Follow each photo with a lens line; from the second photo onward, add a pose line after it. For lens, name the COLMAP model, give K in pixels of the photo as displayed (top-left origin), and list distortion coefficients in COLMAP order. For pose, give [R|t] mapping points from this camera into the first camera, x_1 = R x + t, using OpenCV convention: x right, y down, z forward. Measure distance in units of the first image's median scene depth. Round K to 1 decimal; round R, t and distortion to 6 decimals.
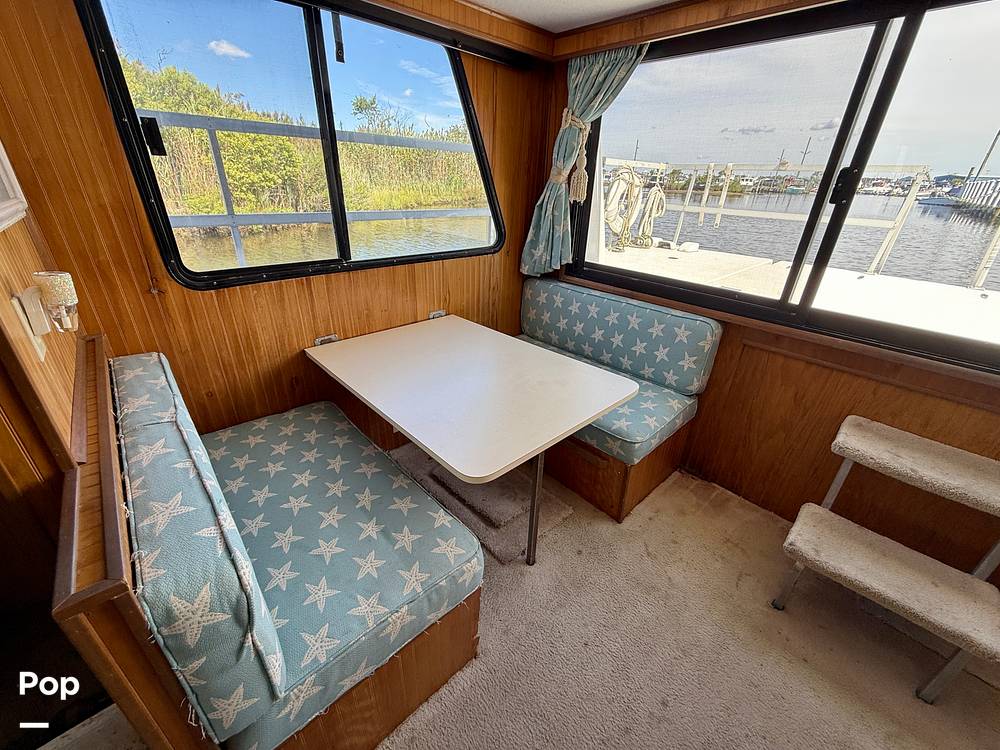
lens RADIAL K [[399.9, 0, 500.0], [0, 399.9, 375.0], [0, 0, 1]] dist [-0.001171, -0.000123]
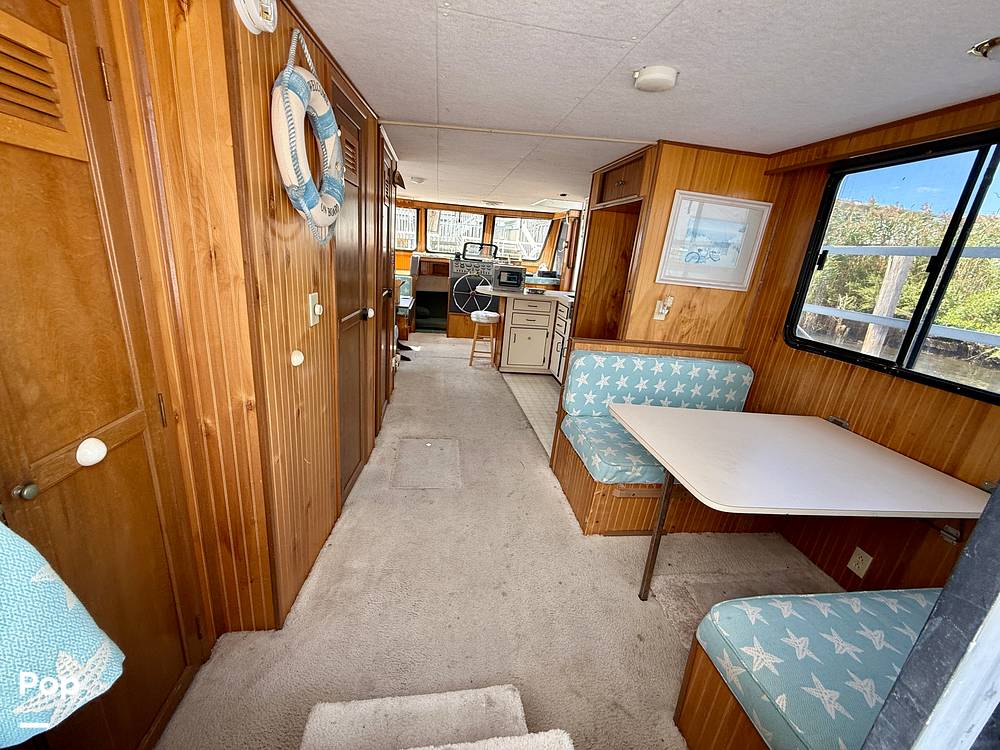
lens RADIAL K [[399.9, 0, 500.0], [0, 399.9, 375.0], [0, 0, 1]] dist [-0.001171, -0.000123]
pose [[-0.567456, 0.164897, -0.806723, 1.170543], [-0.455981, 0.752866, 0.474630, -0.343789], [0.685620, 0.637182, -0.352029, 0.815076]]
